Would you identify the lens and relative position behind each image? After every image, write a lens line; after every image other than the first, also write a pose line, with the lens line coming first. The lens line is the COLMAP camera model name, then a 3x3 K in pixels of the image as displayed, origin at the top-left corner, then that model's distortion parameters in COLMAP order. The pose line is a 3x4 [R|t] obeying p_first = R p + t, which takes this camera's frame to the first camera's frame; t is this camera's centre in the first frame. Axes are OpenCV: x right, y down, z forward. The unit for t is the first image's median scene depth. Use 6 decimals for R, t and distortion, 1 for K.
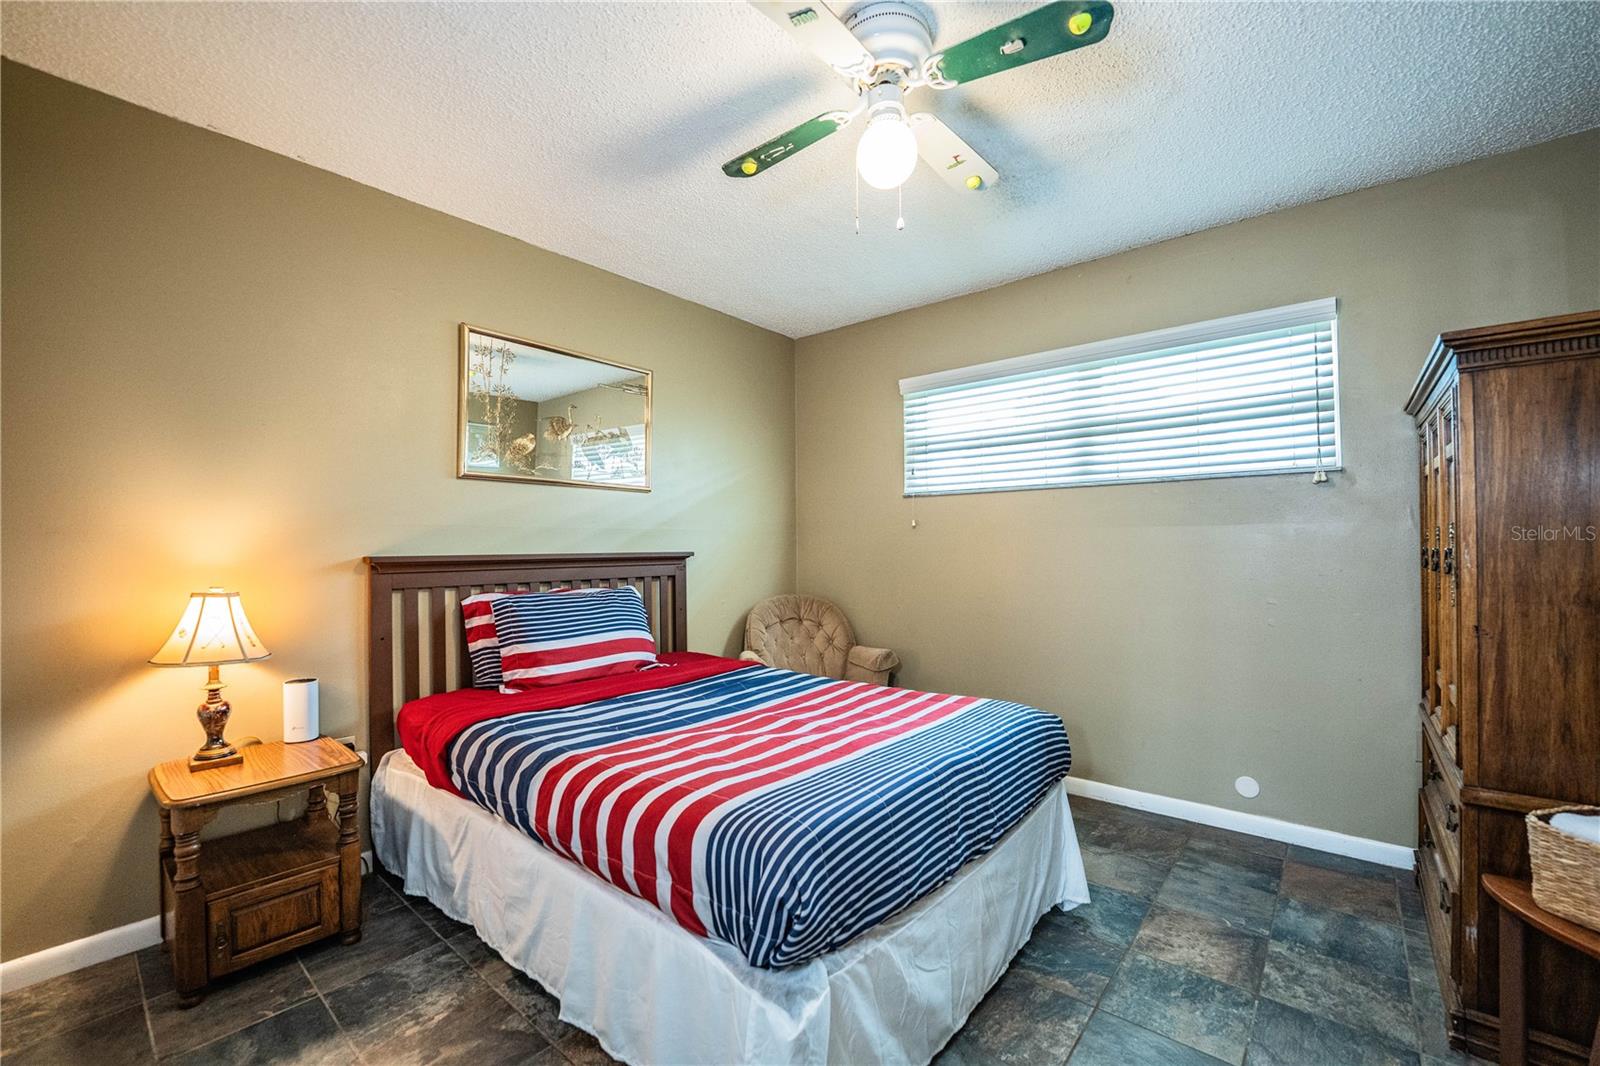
lens RADIAL K [[653.0, 0, 800.9], [0, 653.0, 538.3], [0, 0, 1]] dist [-0.029461, 0.003184]
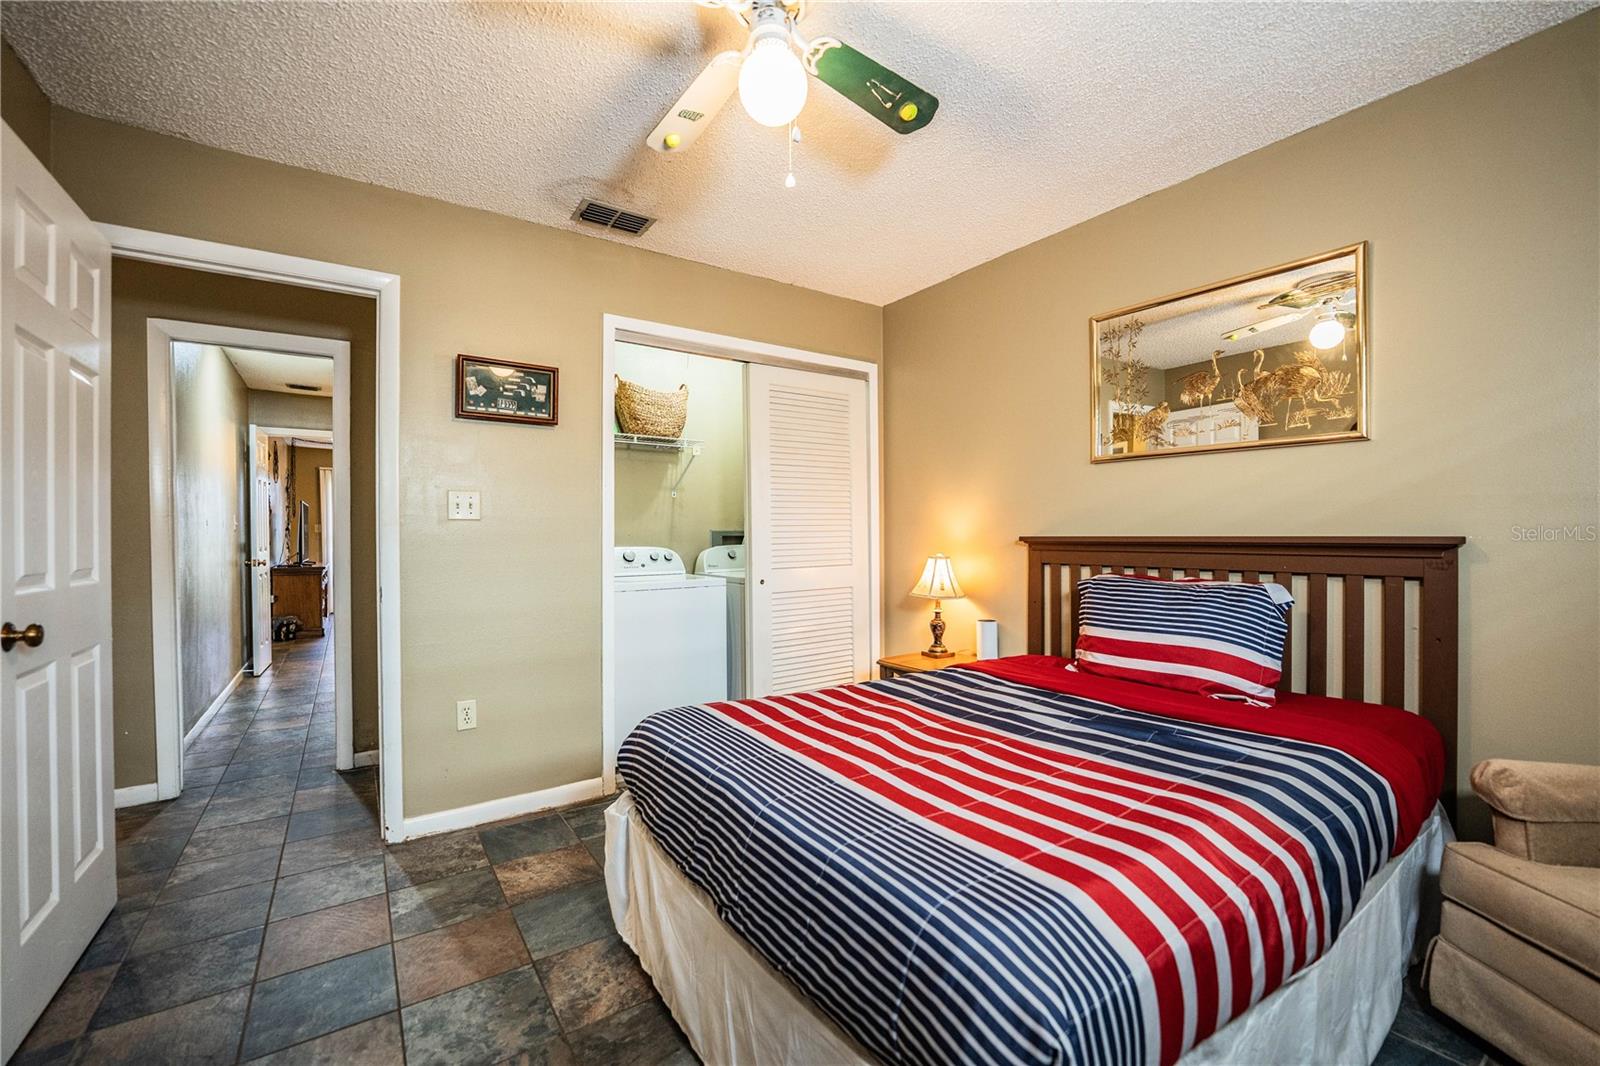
lens RADIAL K [[653.0, 0, 800.9], [0, 653.0, 538.3], [0, 0, 1]] dist [-0.029461, 0.003184]
pose [[-0.260759, 0.015648, -0.965277, 0.705010], [0.018928, 0.999759, 0.011094, 0.009470], [0.965218, -0.015378, -0.260992, 0.907463]]
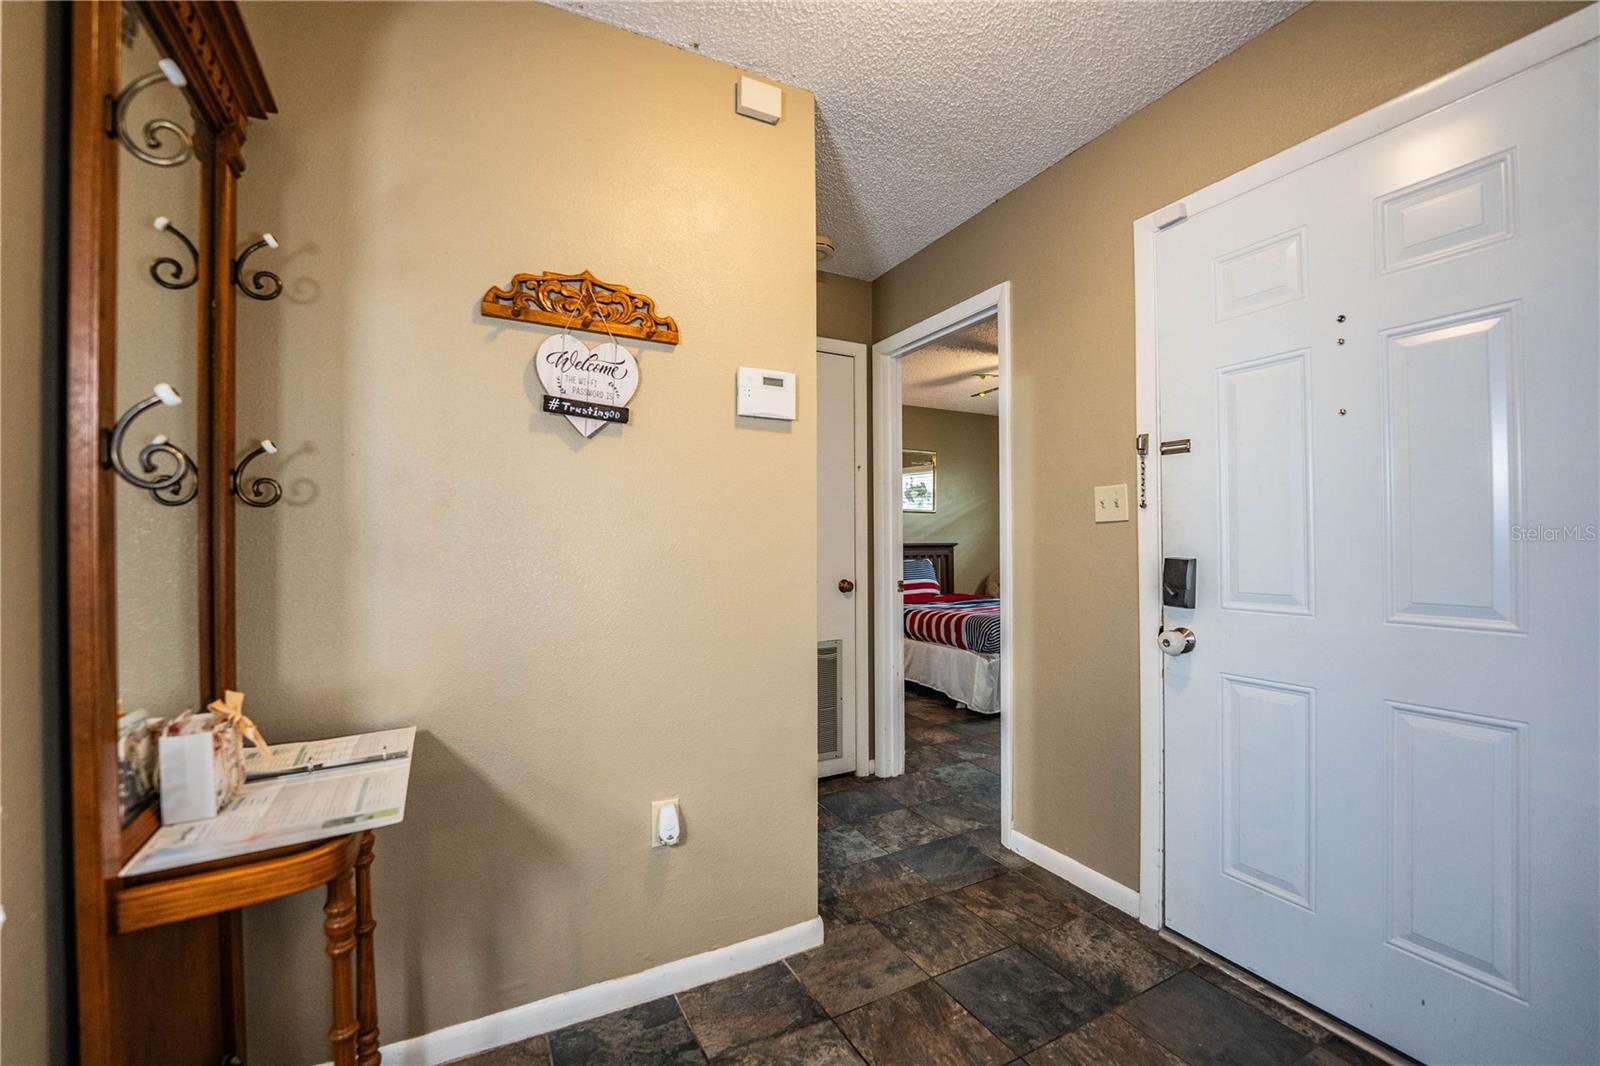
lens RADIAL K [[653.0, 0, 800.9], [0, 653.0, 538.3], [0, 0, 1]] dist [-0.029461, 0.003184]
pose [[0.927765, -0.003116, -0.373152, 0.189935], [0.005755, 0.999966, 0.005958, -0.012176], [0.373121, -0.007675, 0.927751, -1.438678]]
